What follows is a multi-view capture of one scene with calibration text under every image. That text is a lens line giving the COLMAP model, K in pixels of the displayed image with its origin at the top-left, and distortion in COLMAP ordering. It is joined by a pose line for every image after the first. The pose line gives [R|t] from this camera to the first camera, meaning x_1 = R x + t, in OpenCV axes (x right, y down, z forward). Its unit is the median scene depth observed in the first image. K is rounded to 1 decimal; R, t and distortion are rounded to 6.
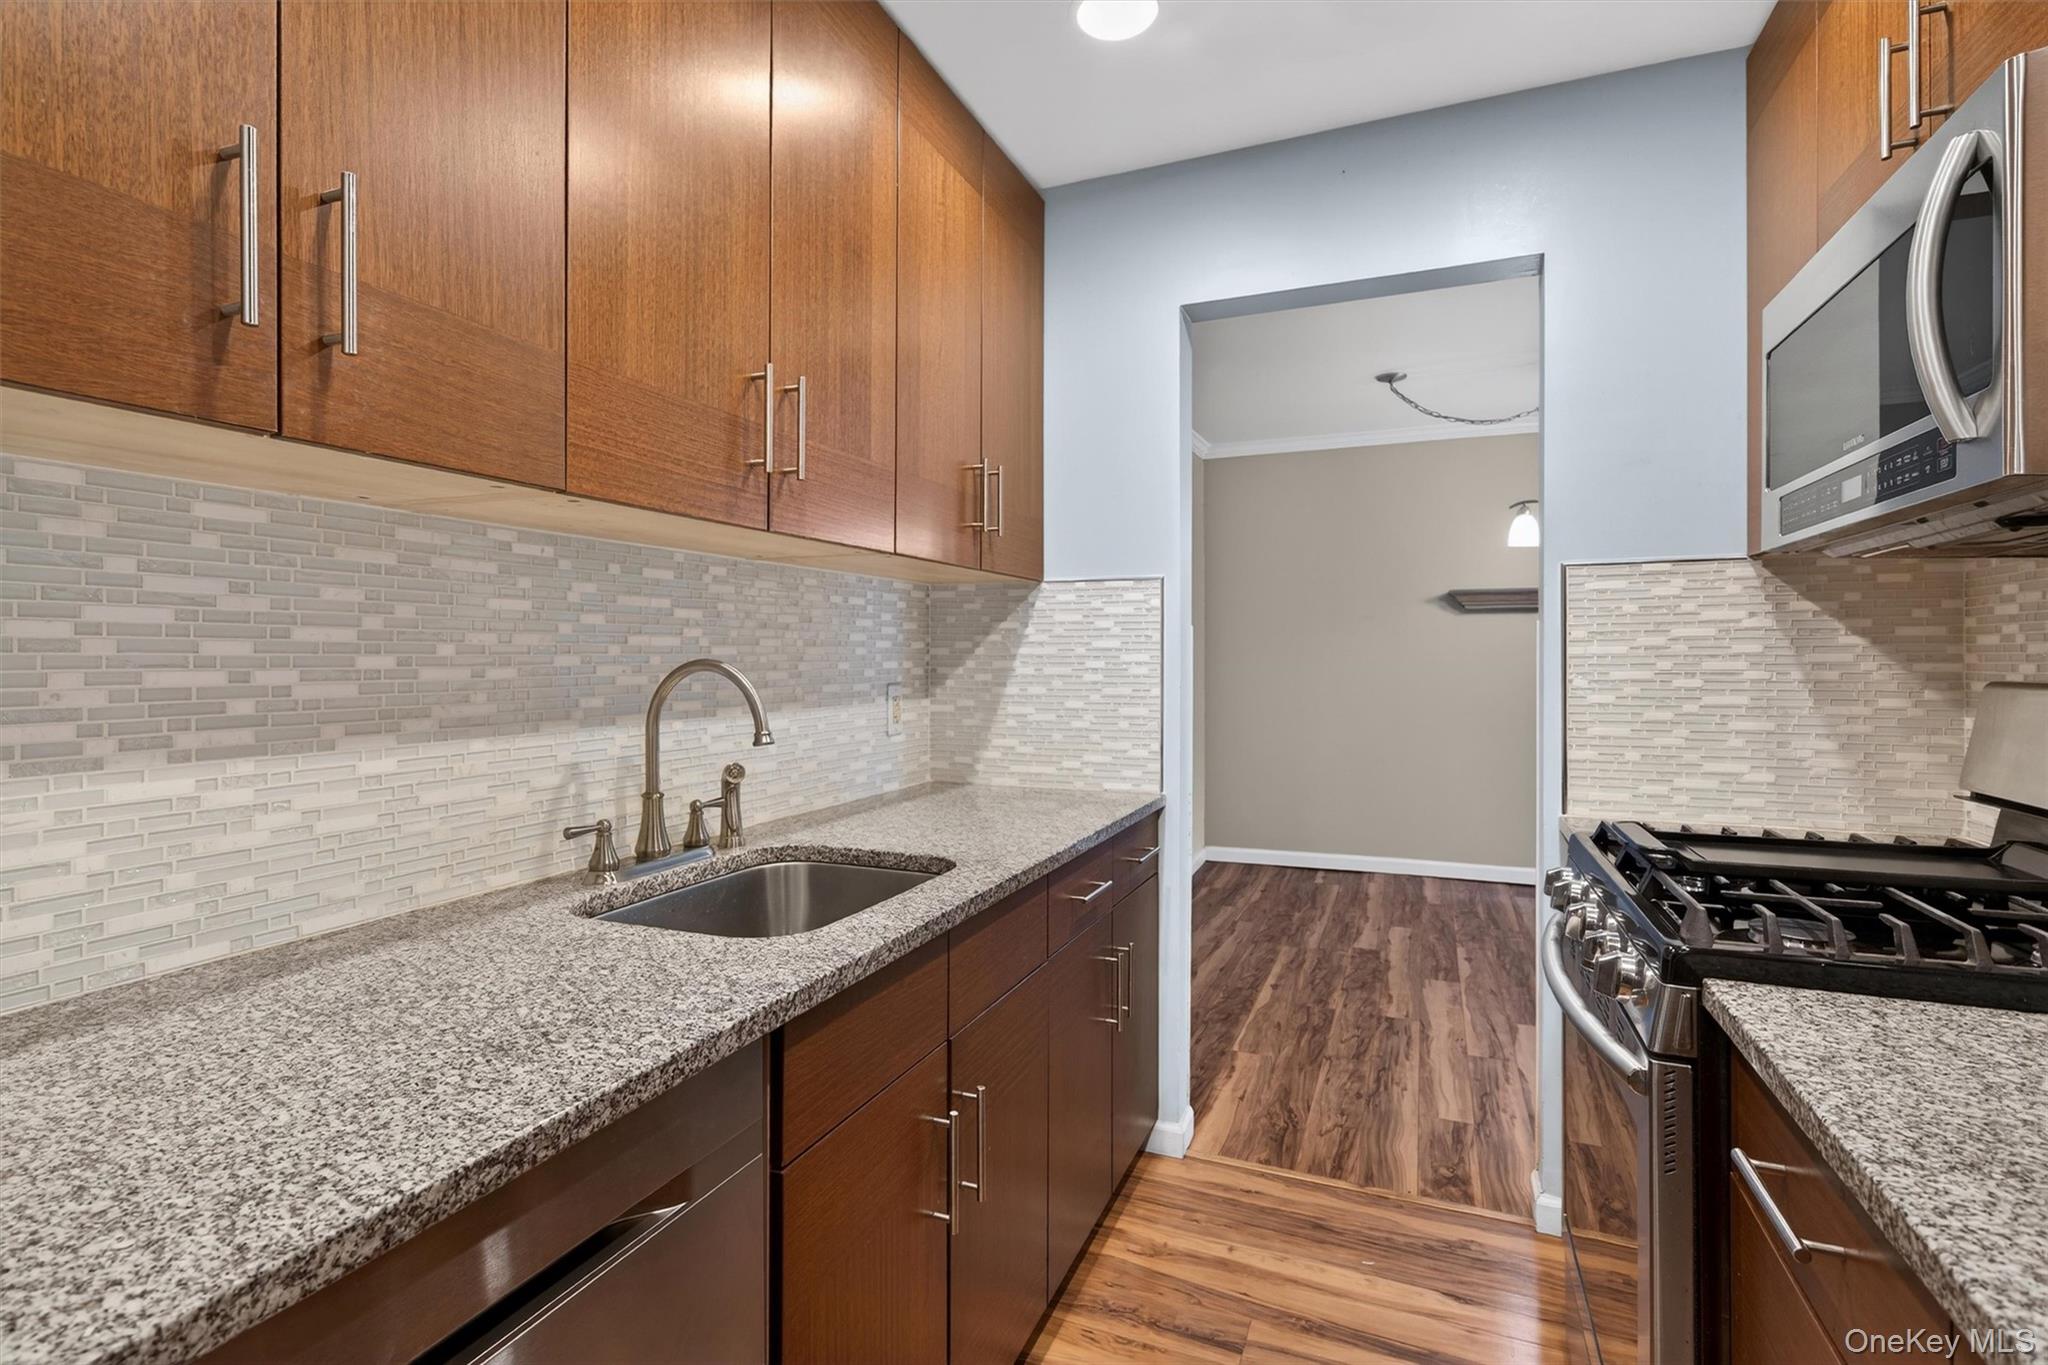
lens RADIAL K [[933.6, 0, 1034.9], [0, 933.6, 682.5], [0, 0, 1]] dist [-0.003563, 0.002715]
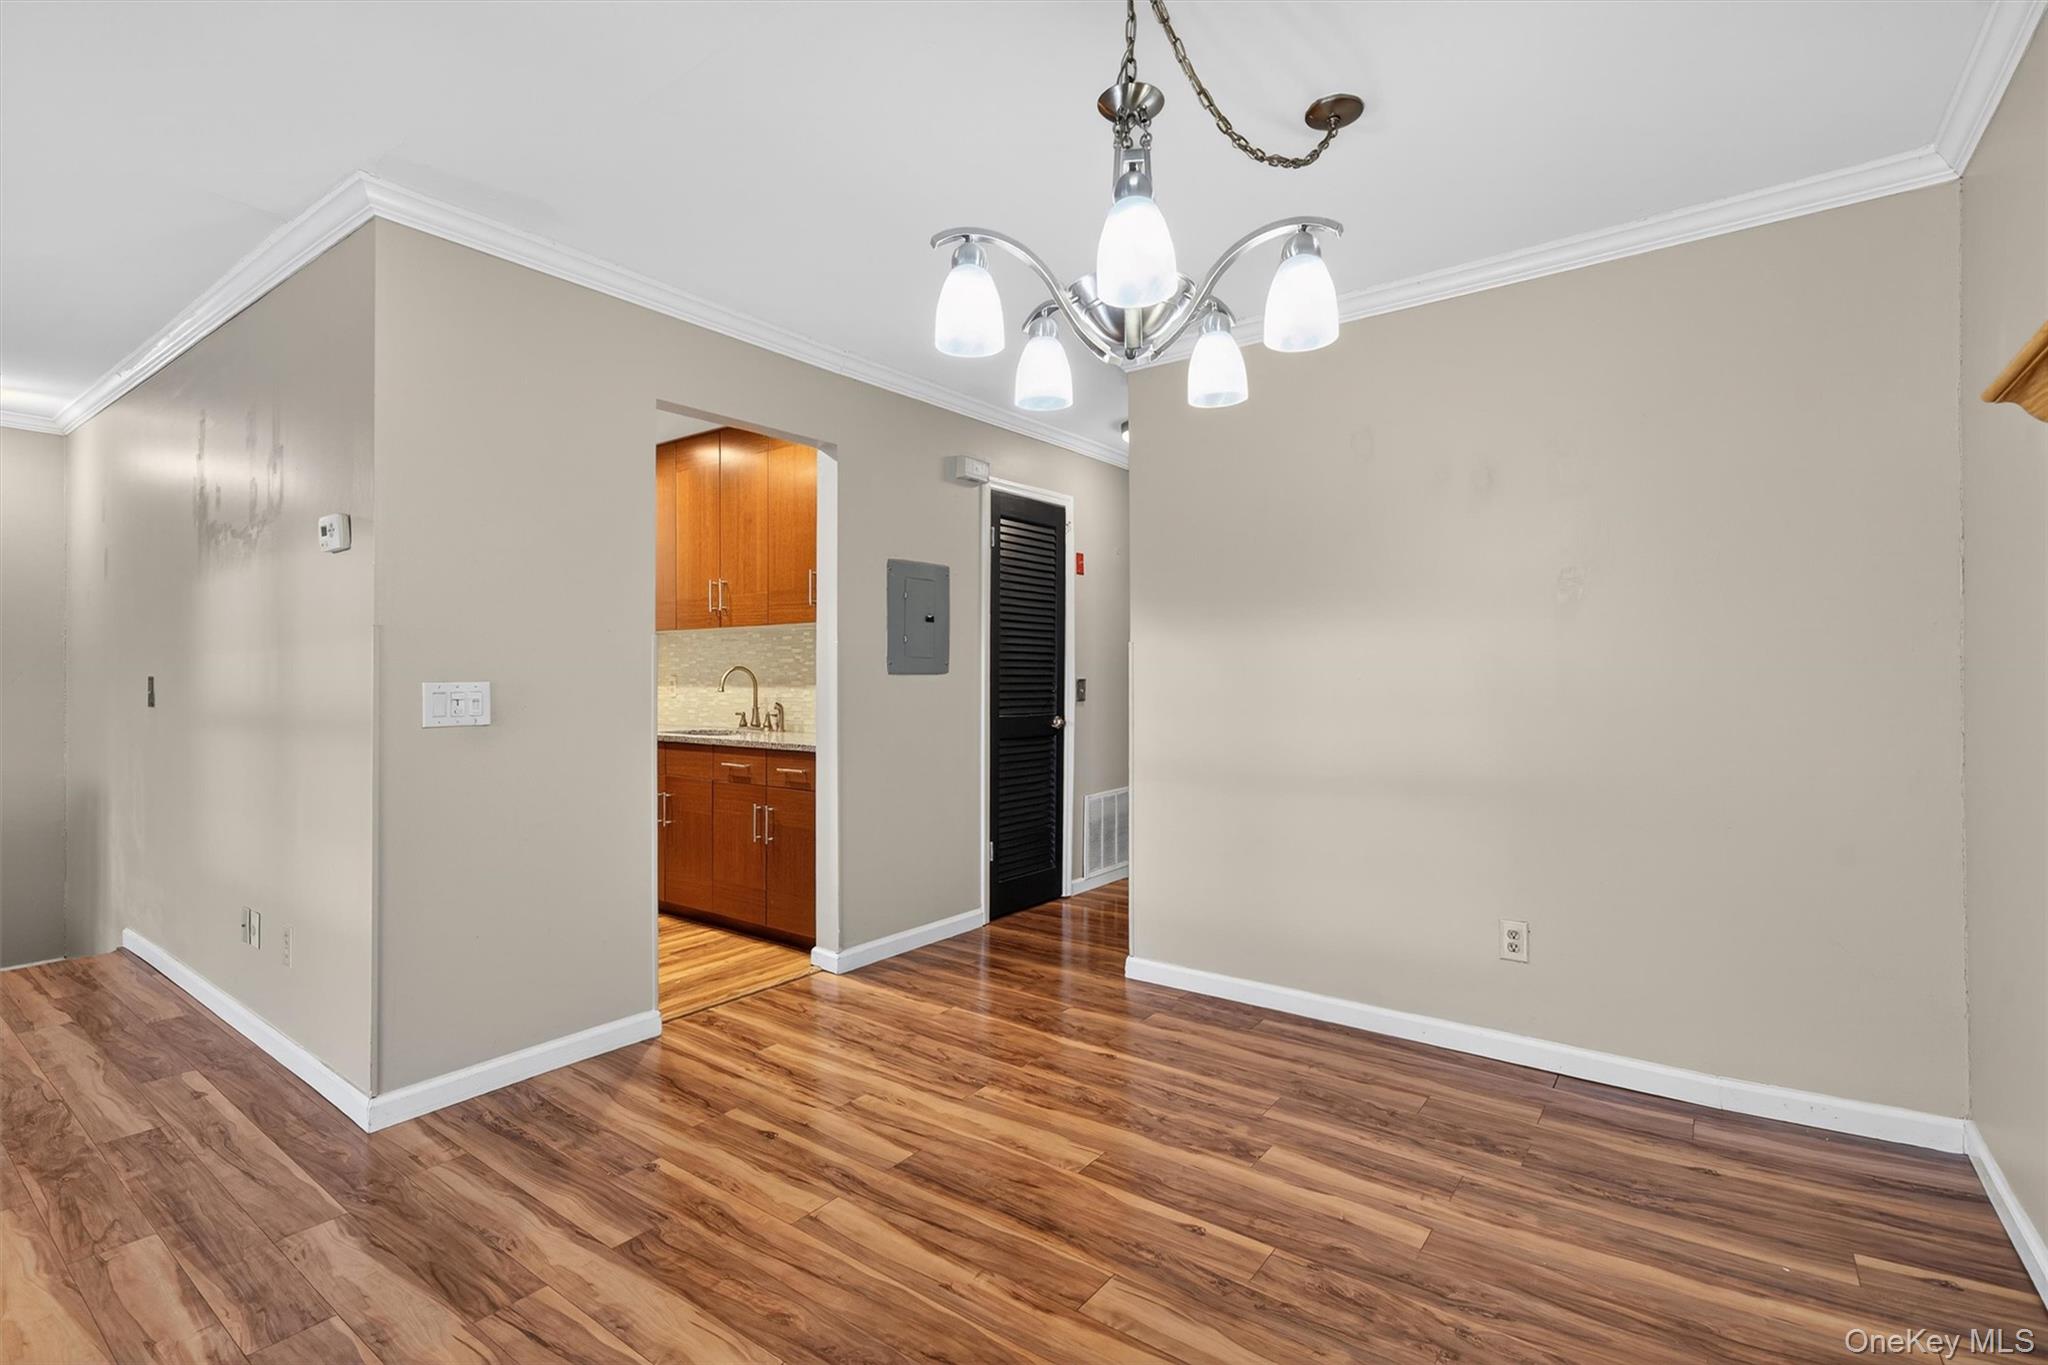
lens RADIAL K [[933.6, 0, 1017.1], [0, 933.6, 681.1], [0, 0, 1]] dist [-0.003563, 0.002715]
pose [[-0.227841, 0.009198, -0.973655, 1.817334], [-0.023514, 0.999612, 0.014946, -0.030402], [0.973414, 0.026299, -0.227536, 1.853892]]
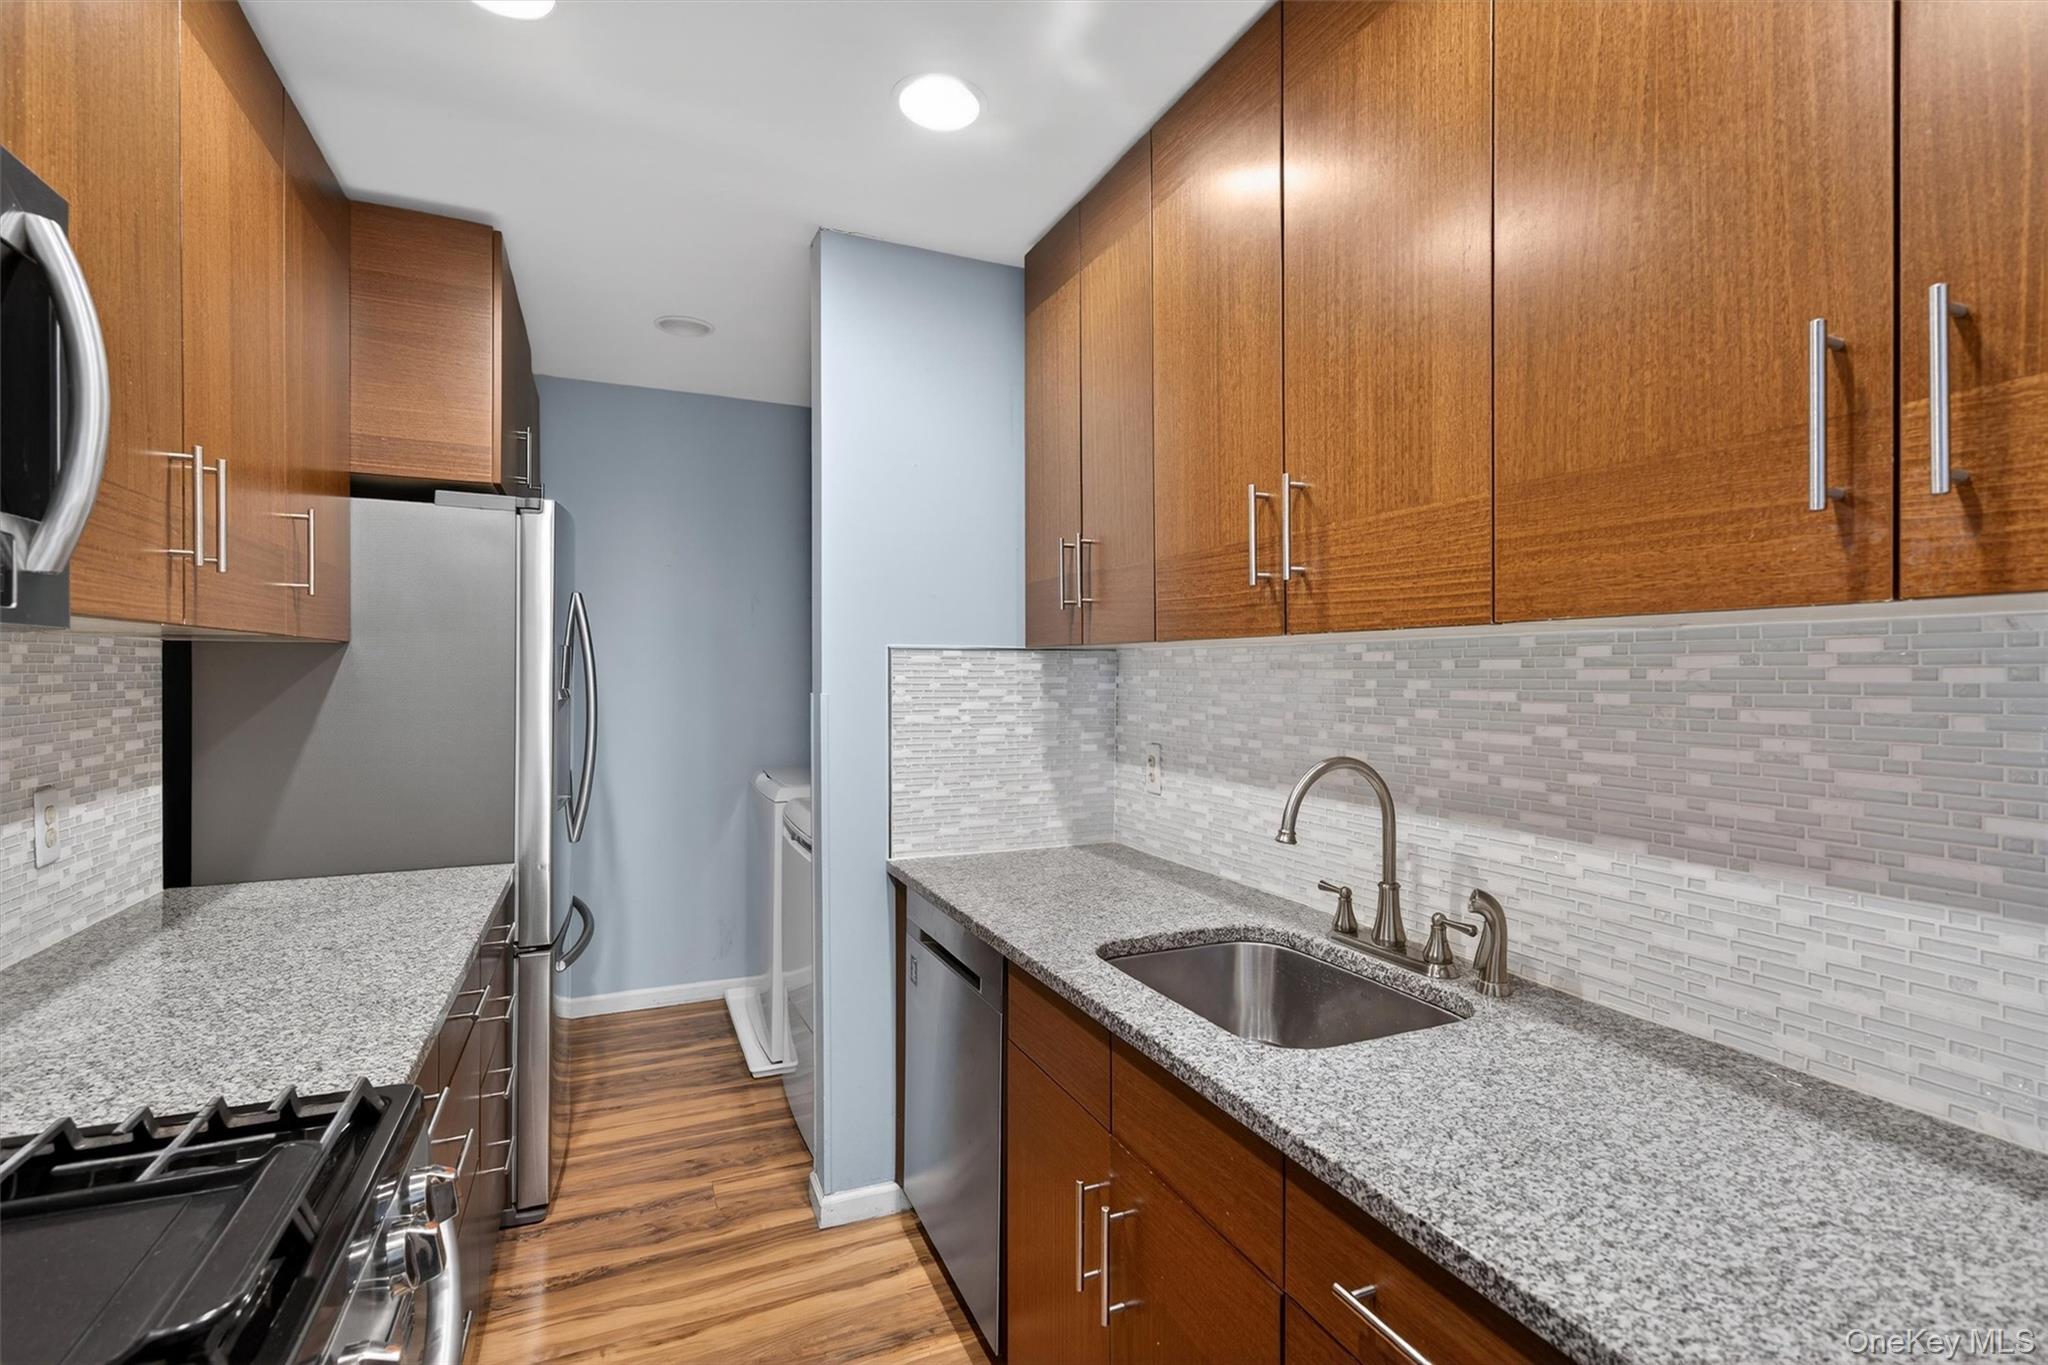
lens RADIAL K [[933.6, 0, 1014.3], [0, 933.6, 670.1], [0, 0, 1]] dist [-0.003563, 0.002715]
pose [[-0.686329, 0.000797, -0.727291, 0.441804], [-0.020073, 0.999598, 0.020038, -0.091585], [0.727014, 0.028351, -0.686037, 0.978195]]
